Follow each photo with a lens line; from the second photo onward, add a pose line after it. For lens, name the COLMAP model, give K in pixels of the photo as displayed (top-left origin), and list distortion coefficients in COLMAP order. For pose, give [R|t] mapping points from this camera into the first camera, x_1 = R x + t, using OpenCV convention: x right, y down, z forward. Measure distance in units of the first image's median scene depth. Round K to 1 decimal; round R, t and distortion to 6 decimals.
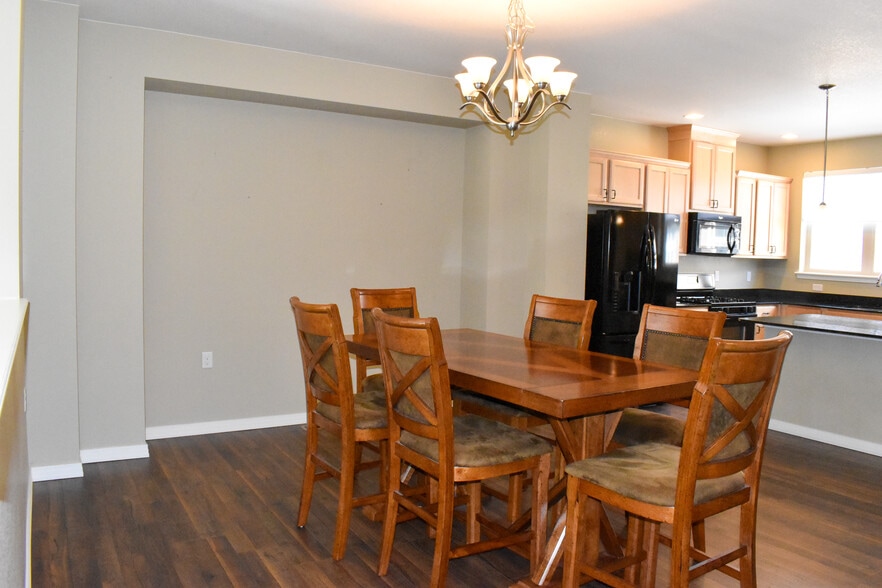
lens RADIAL K [[686.4, 0, 452.3], [0, 686.4, 286.0], [0, 0, 1]] dist [-0.083769, 0.012100]
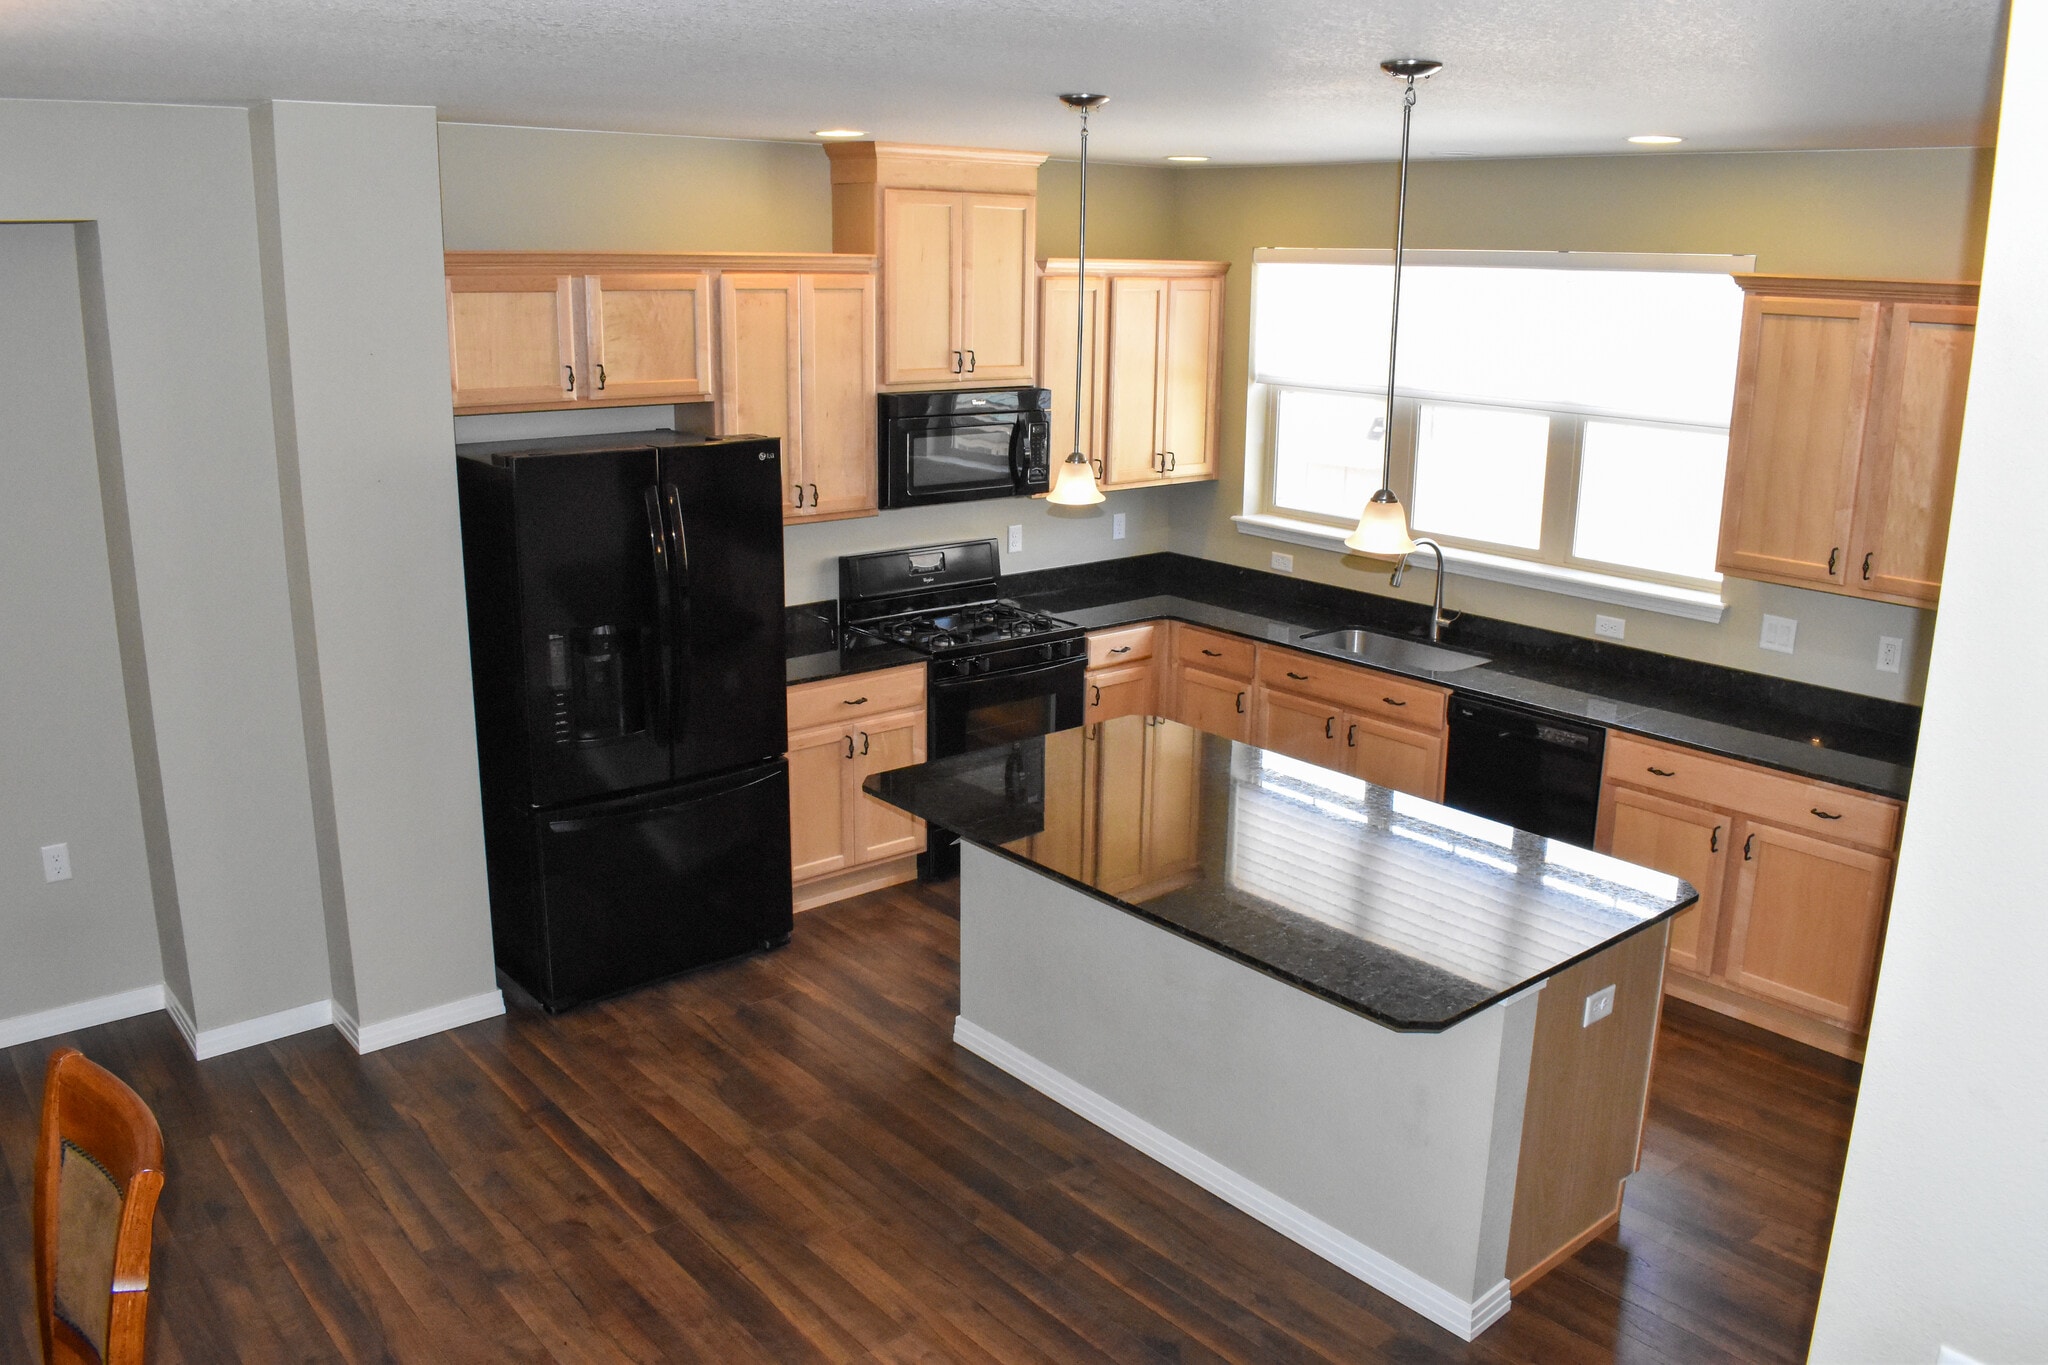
lens RADIAL K [[1593.8, 0, 1020.2], [0, 1593.8, 674.0], [0, 0, 1]] dist [-0.083769, 0.012100]
pose [[0.989537, -0.047440, 0.136255, 0.631463], [0.019925, 0.980282, 0.196597, -0.266692], [-0.142895, -0.191825, 0.970971, 0.312007]]
